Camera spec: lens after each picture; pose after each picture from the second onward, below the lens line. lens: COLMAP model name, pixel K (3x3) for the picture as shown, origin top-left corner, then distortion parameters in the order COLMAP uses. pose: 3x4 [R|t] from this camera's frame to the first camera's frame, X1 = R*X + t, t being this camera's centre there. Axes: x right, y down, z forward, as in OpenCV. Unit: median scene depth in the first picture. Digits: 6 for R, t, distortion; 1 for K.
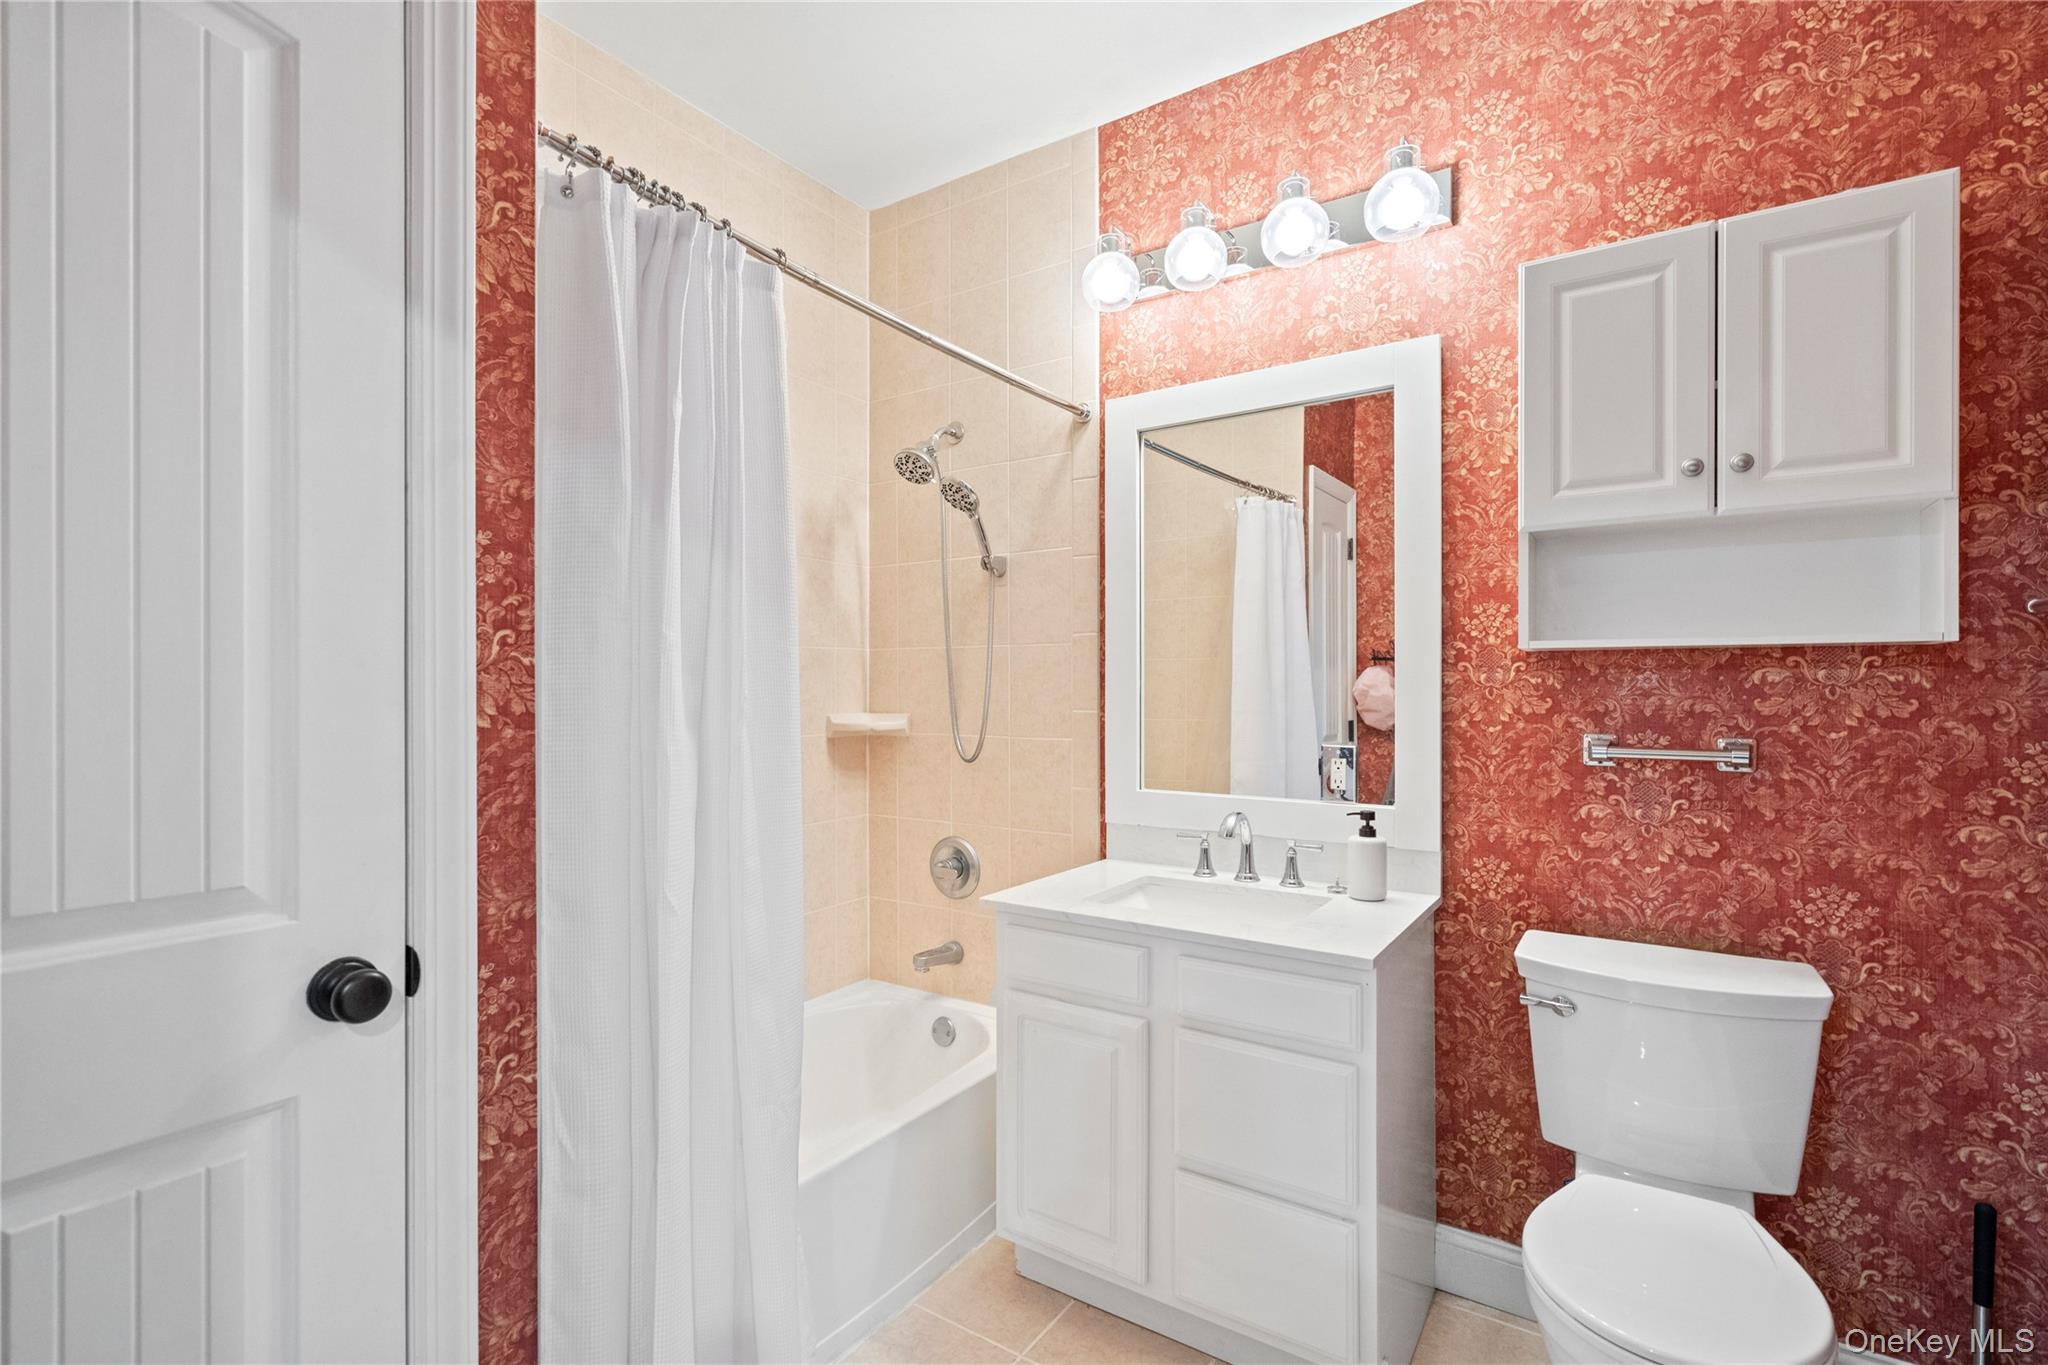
lens RADIAL K [[944.3, 0, 1024.1], [0, 944.3, 681.4], [0, 0, 1]] dist [-0.006300, 0.002814]
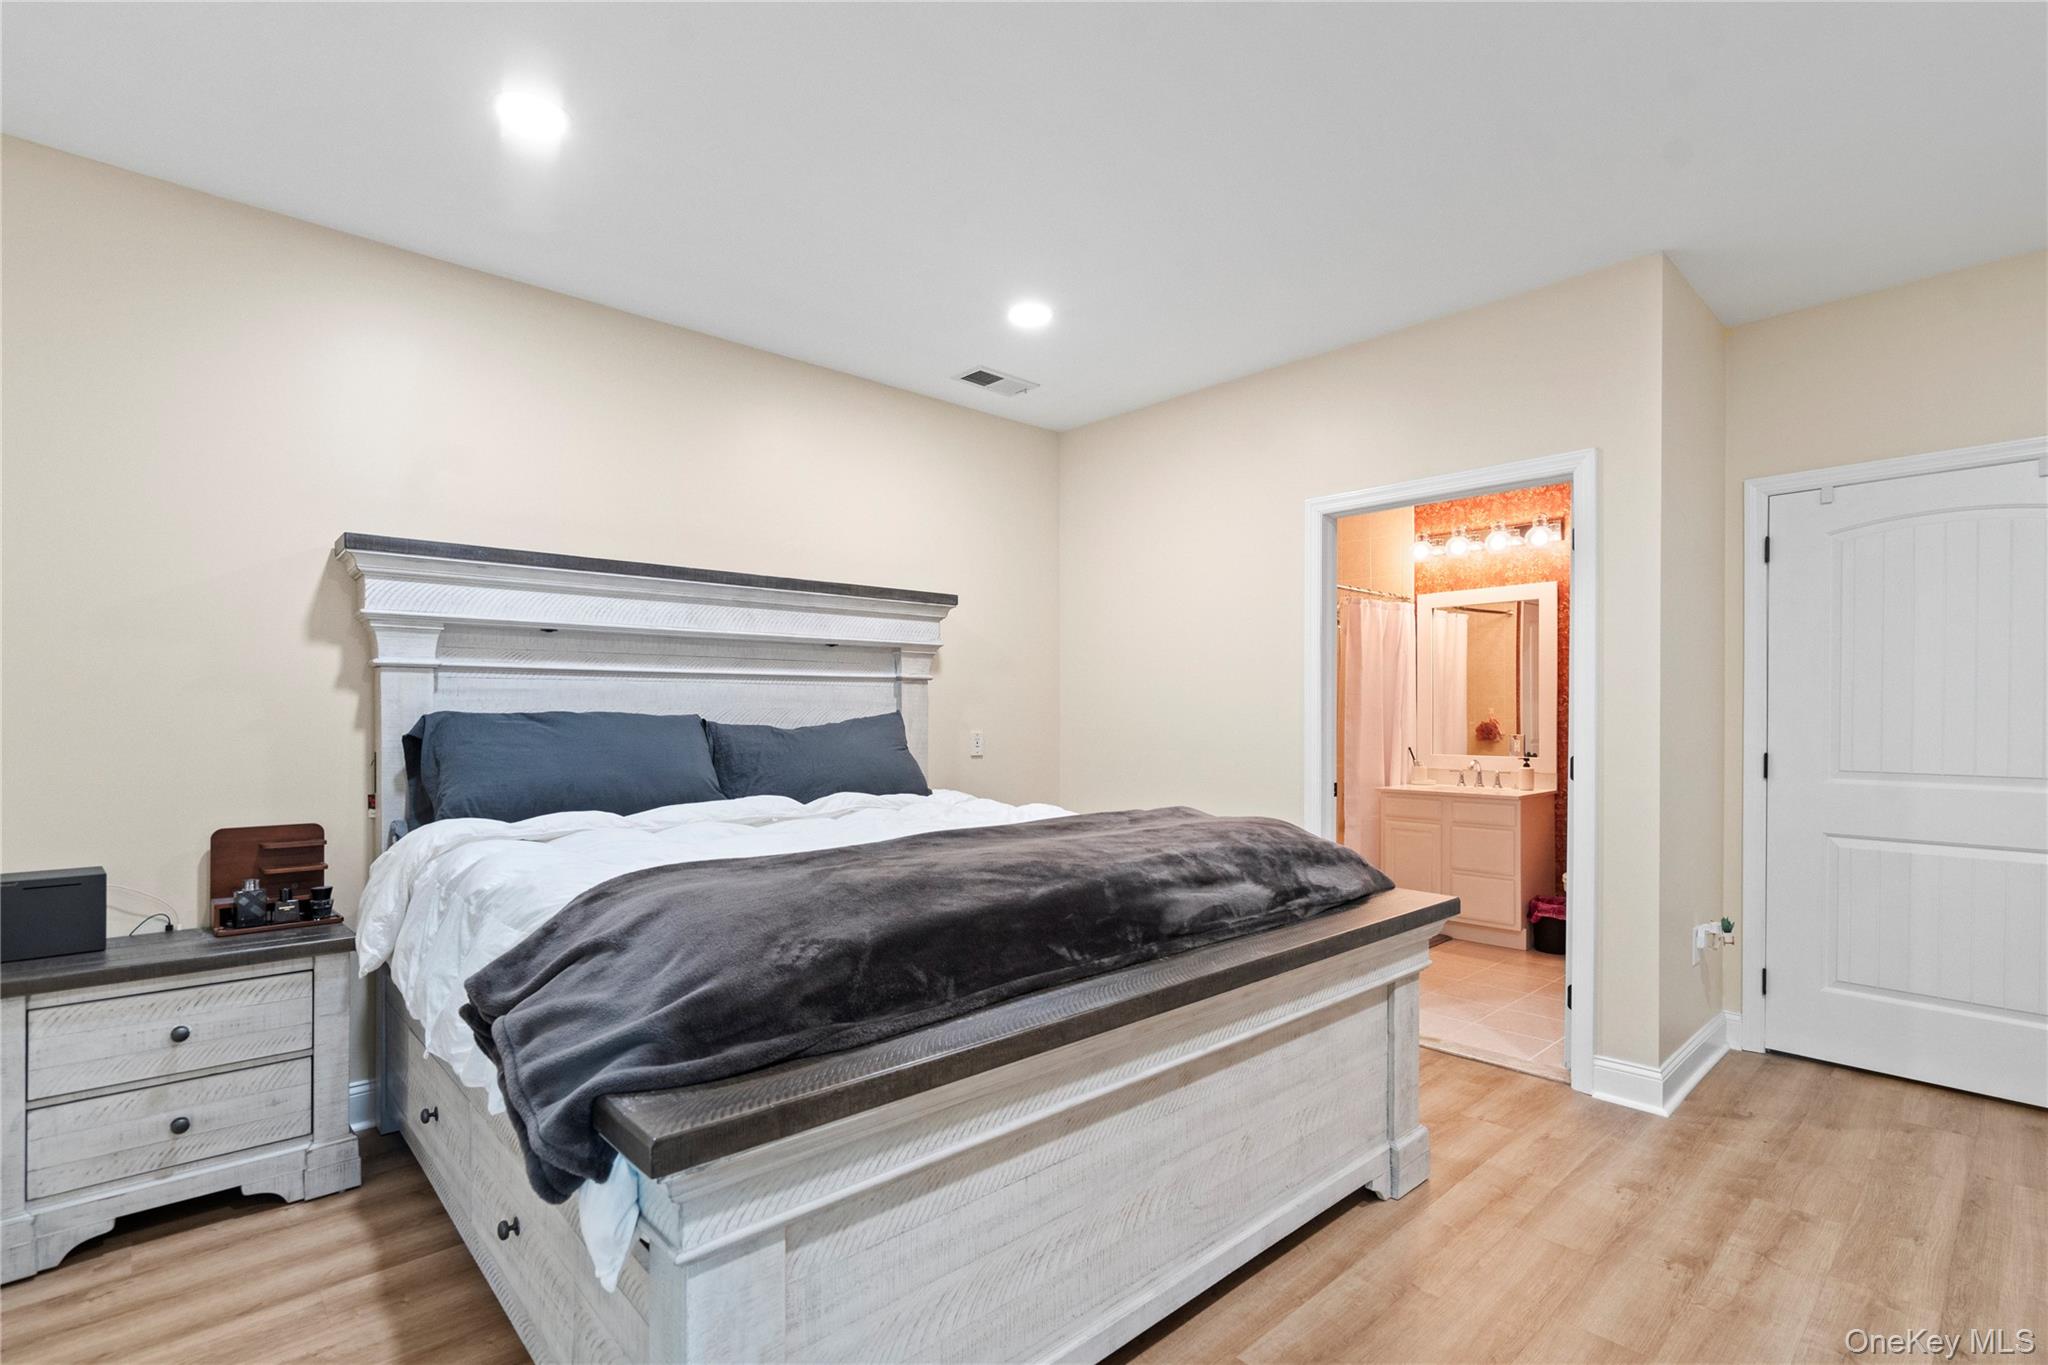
lens RADIAL K [[944.3, 0, 1020.5], [0, 944.3, 697.0], [0, 0, 1]] dist [-0.006300, 0.002814]
pose [[0.971460, 0.002236, -0.237192, -0.378194], [-0.006249, 0.999850, -0.016168, 0.013241], [0.237121, 0.017189, 0.971328, -1.834717]]
